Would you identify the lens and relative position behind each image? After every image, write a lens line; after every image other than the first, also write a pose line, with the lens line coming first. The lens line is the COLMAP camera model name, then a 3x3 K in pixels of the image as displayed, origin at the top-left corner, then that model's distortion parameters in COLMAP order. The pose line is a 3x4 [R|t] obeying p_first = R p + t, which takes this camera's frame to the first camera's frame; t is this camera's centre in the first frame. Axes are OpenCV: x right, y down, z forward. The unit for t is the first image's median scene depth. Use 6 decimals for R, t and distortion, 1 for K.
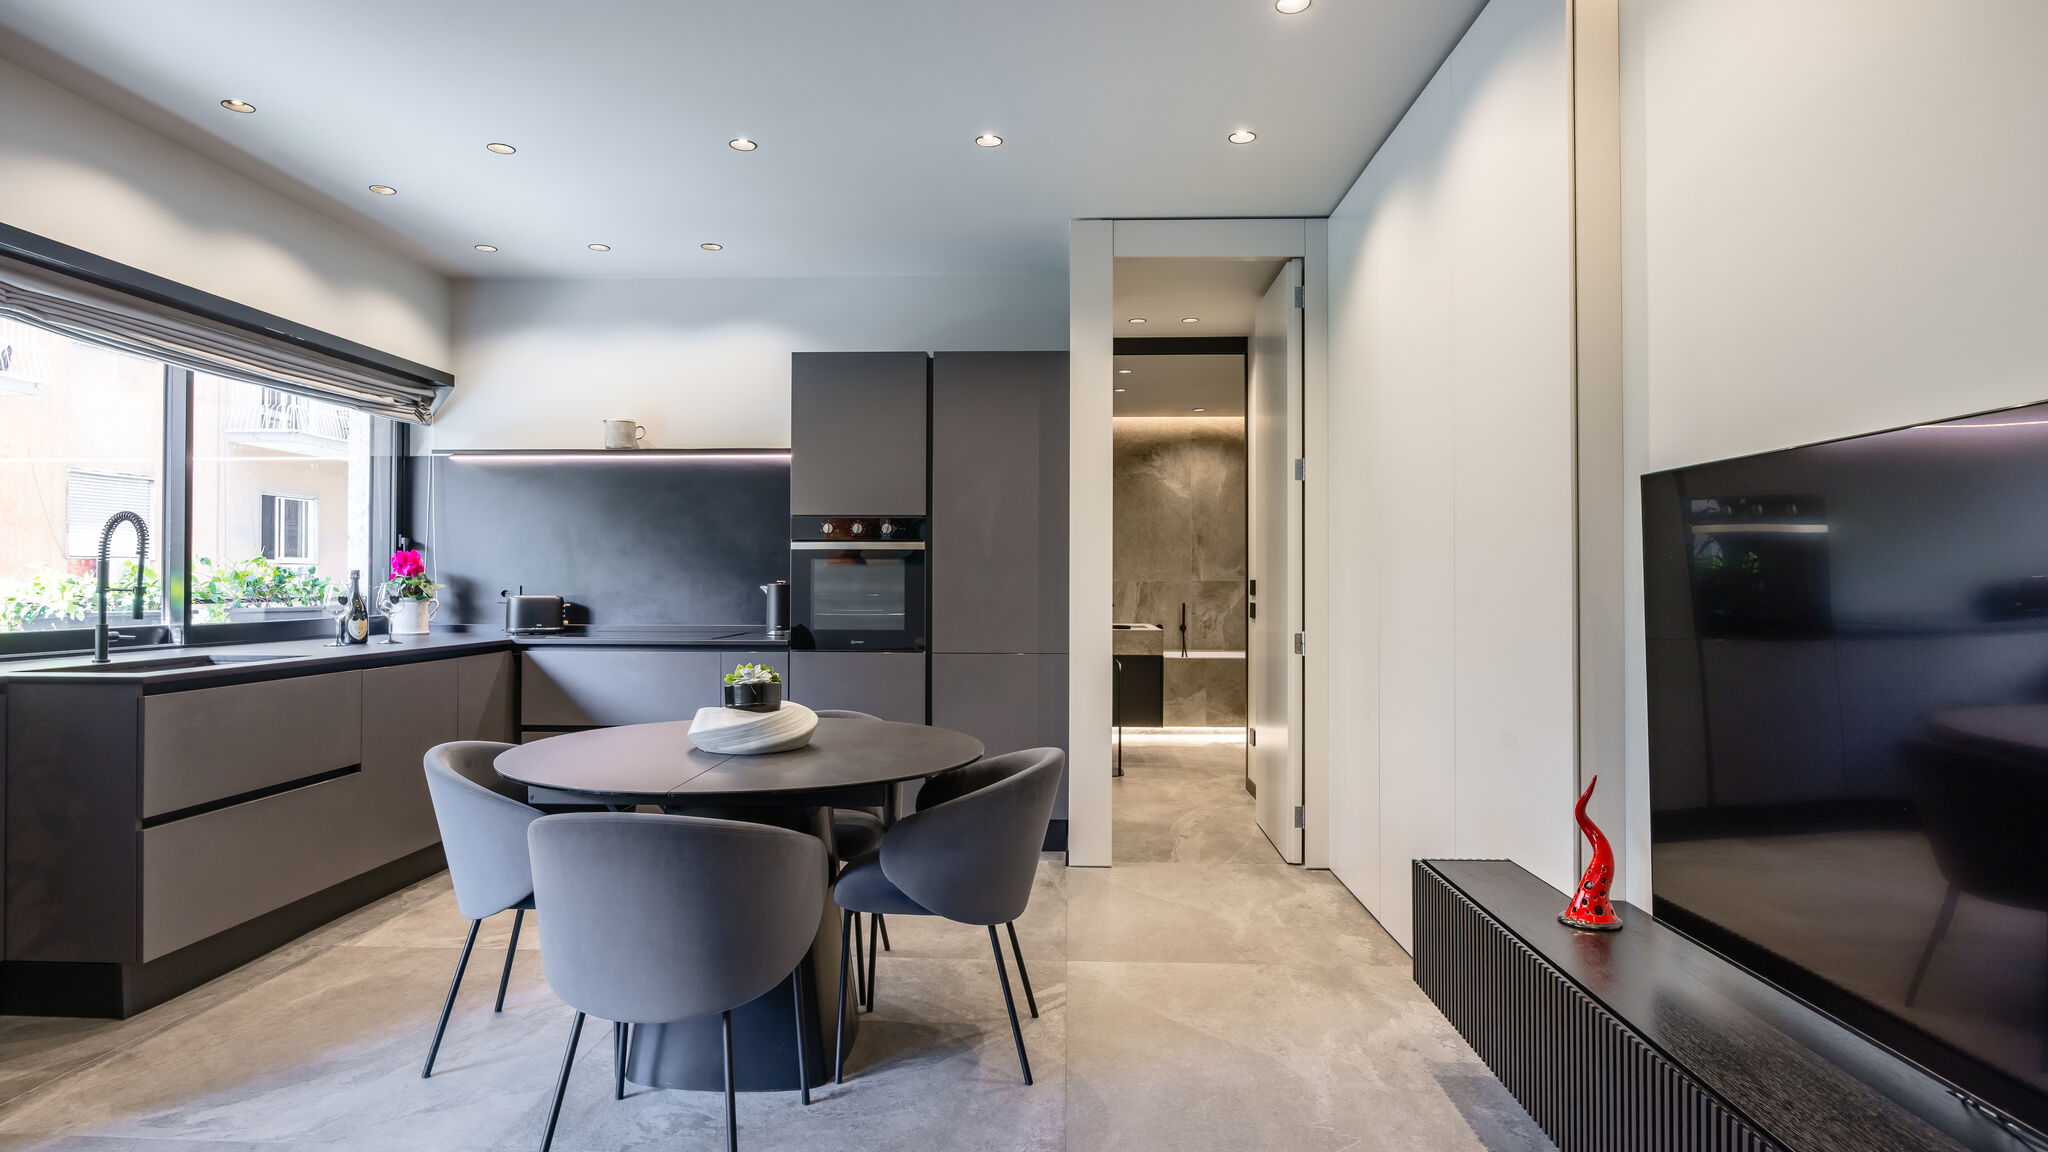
lens RADIAL K [[1081.1, 0, 1023.7], [0, 1081.1, 571.5], [0, 0, 1]] dist [-0.004389, -0.001442]
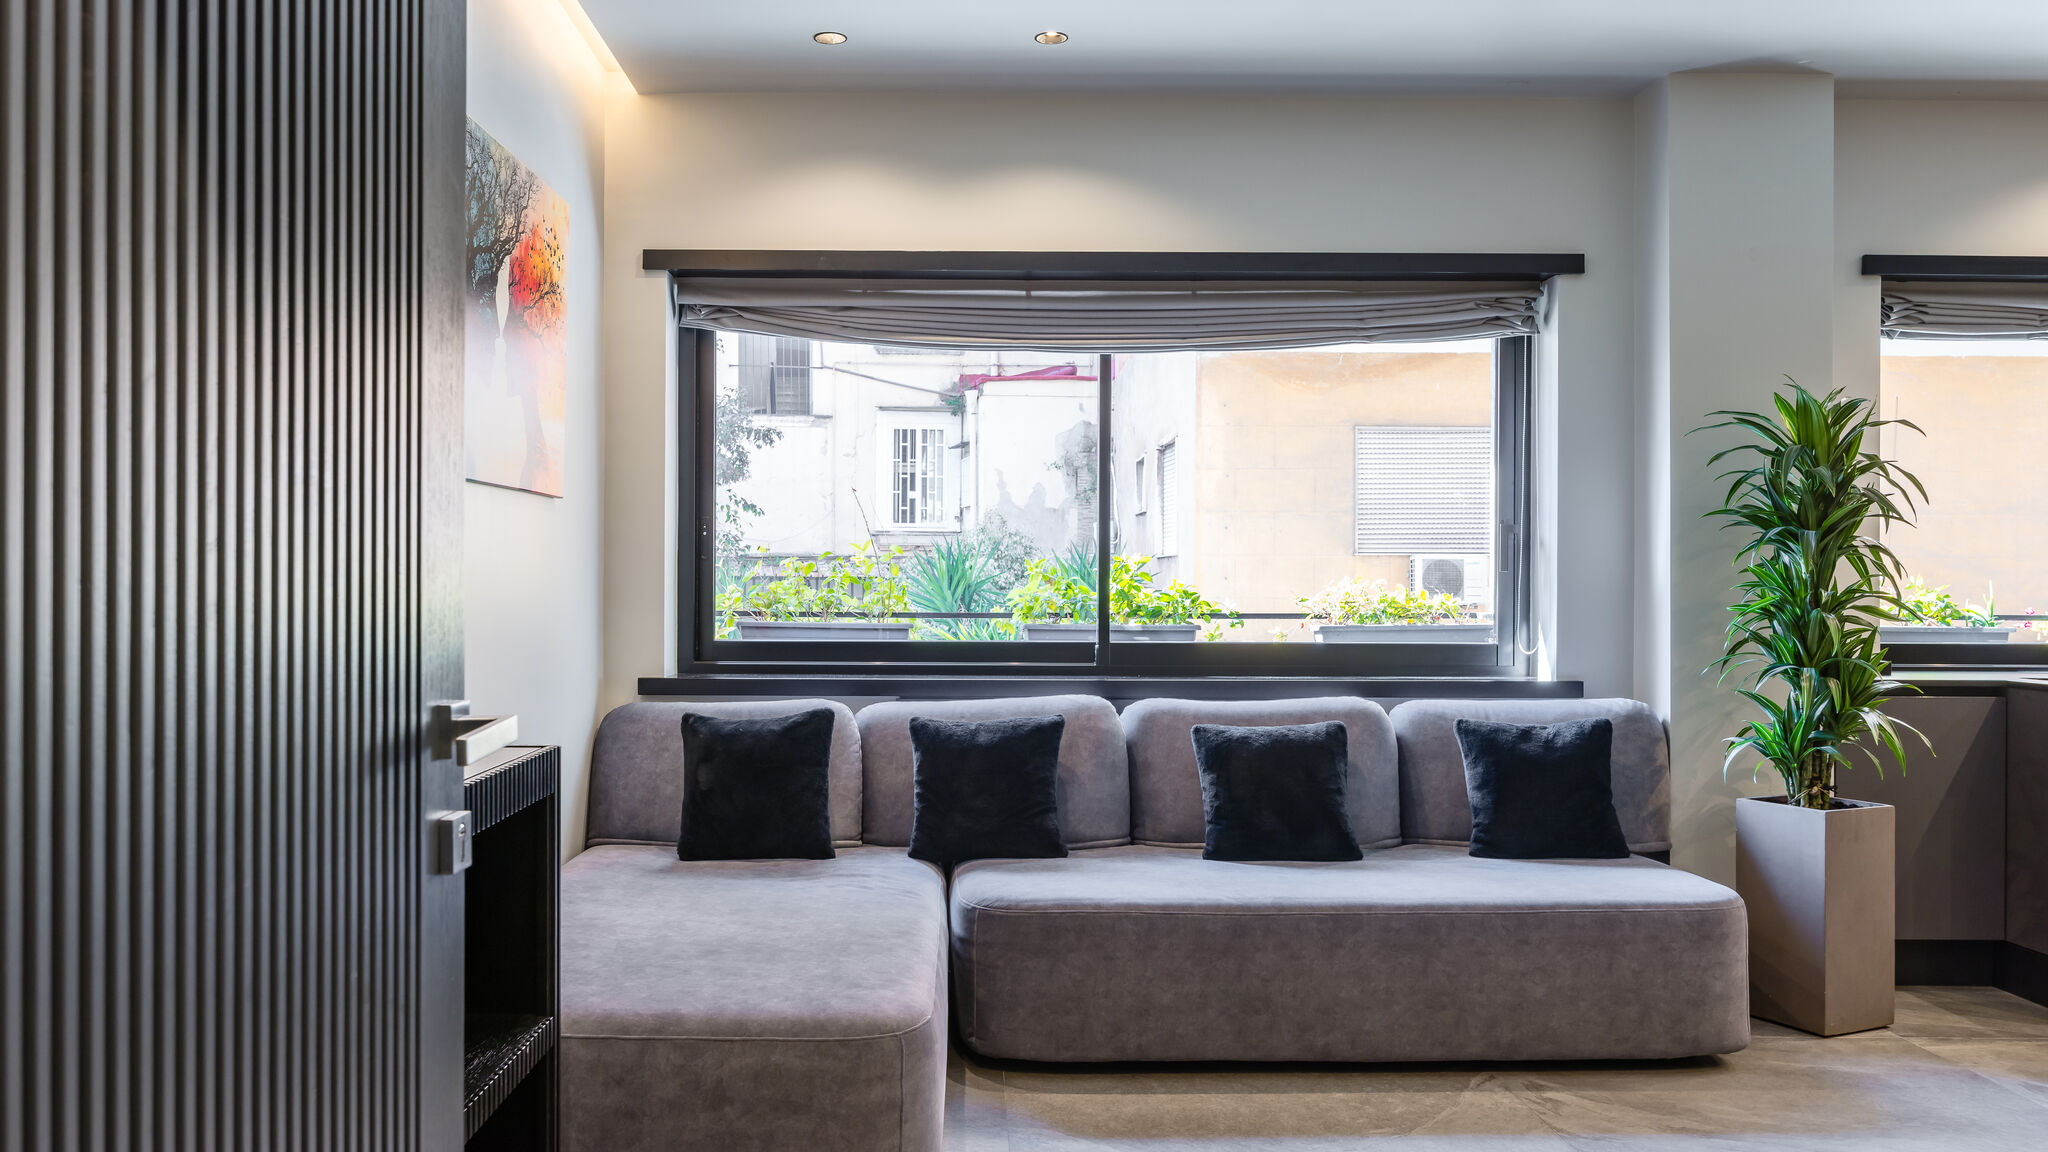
lens RADIAL K [[1606.9, 0, 951.8], [0, 1606.9, 583.6], [0, 0, 1]] dist [-0.005942, -0.001528]
pose [[0.039510, -0.002048, -0.999217, 0.391901], [0.005131, 0.999985, -0.001846, -0.002023], [0.999206, -0.005054, 0.039520, -0.081290]]
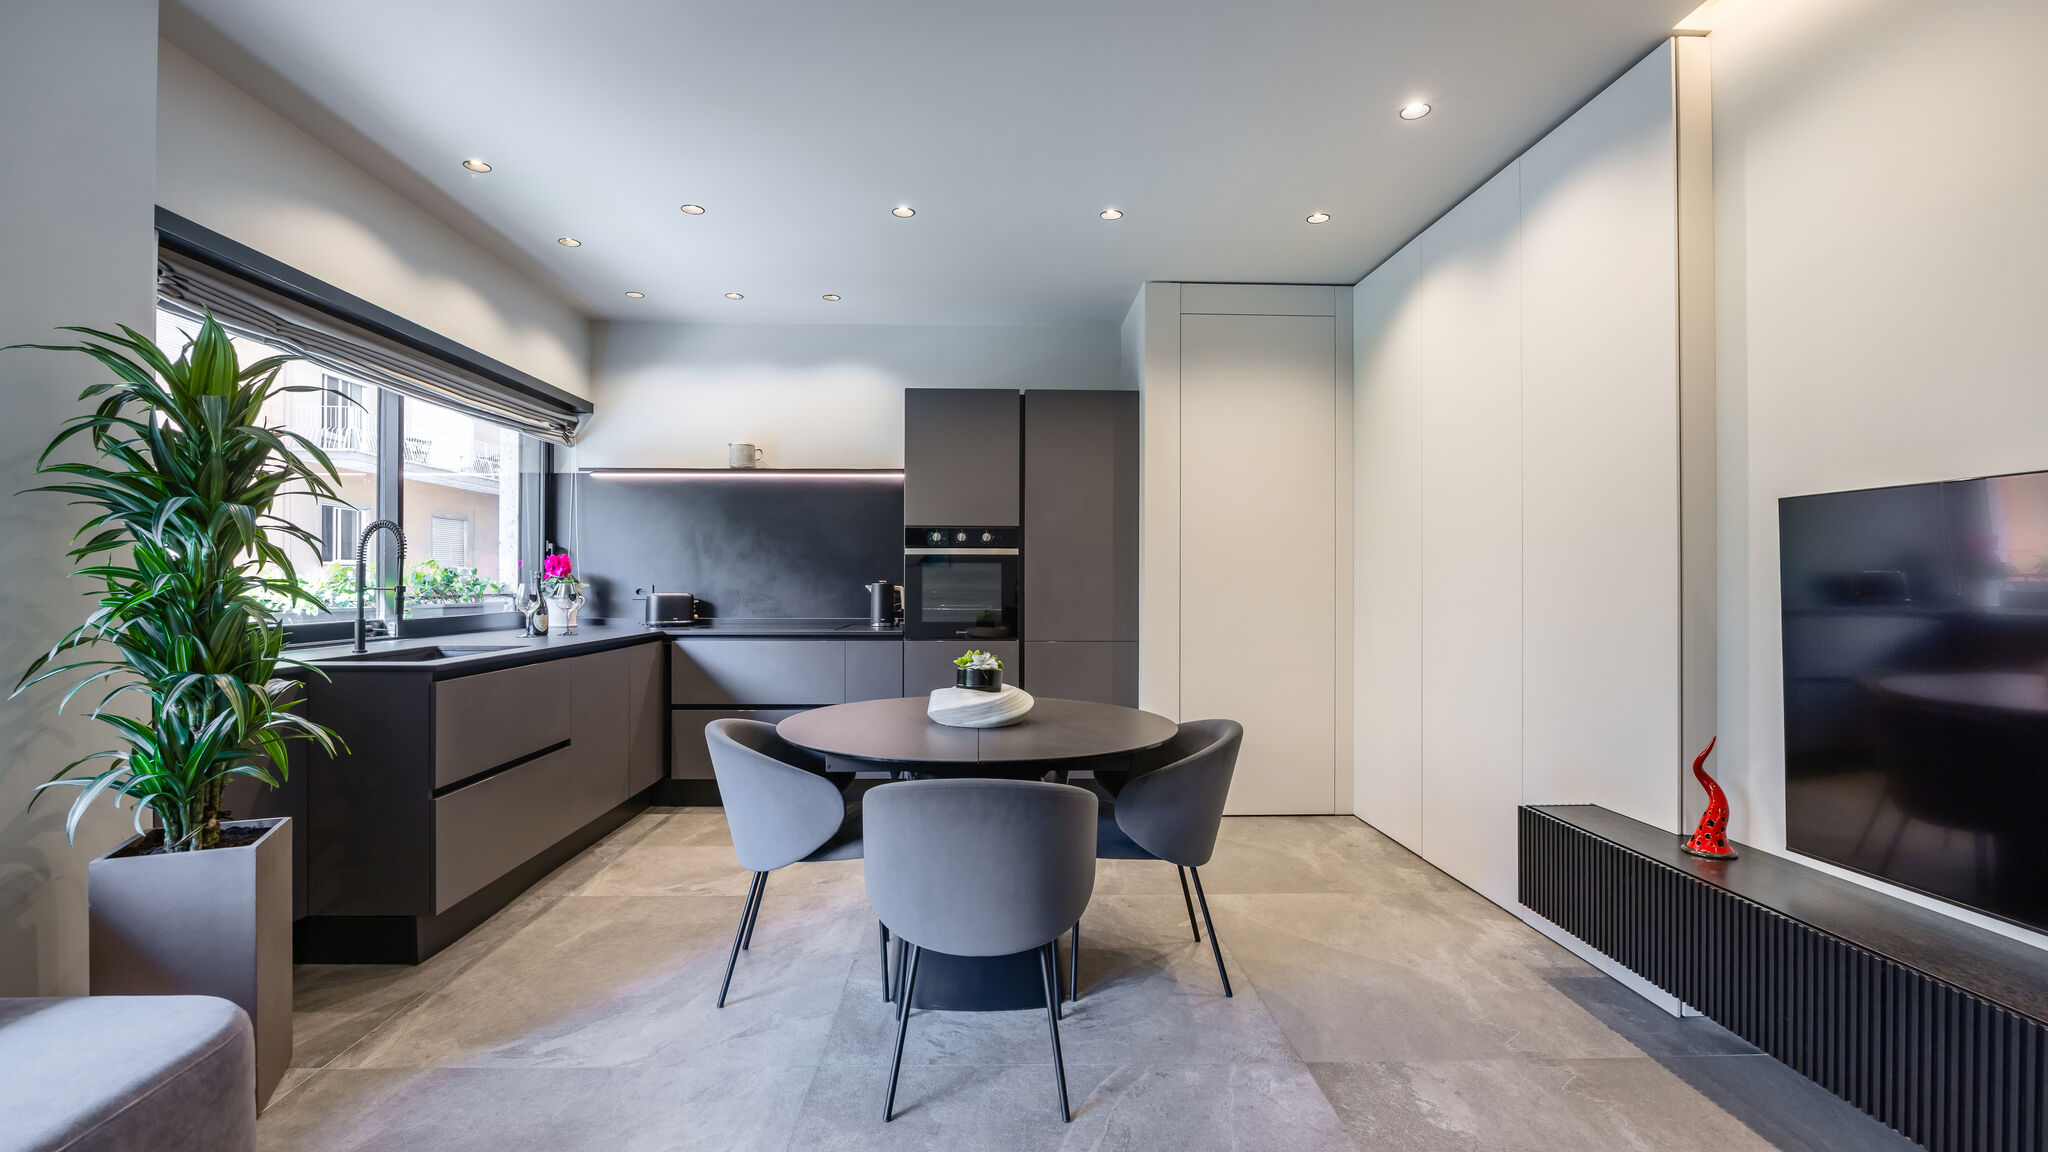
lens RADIAL K [[895.9, 0, 1011.6], [0, 895.9, 579.8], [0, 0, 1]] dist [-0.012178, 0.000558]
pose [[0.997603, 0.000736, 0.069196, -0.168327], [-0.001270, 0.999970, 0.007678, -0.000302], [-0.069188, -0.007747, 0.997574, 0.010962]]
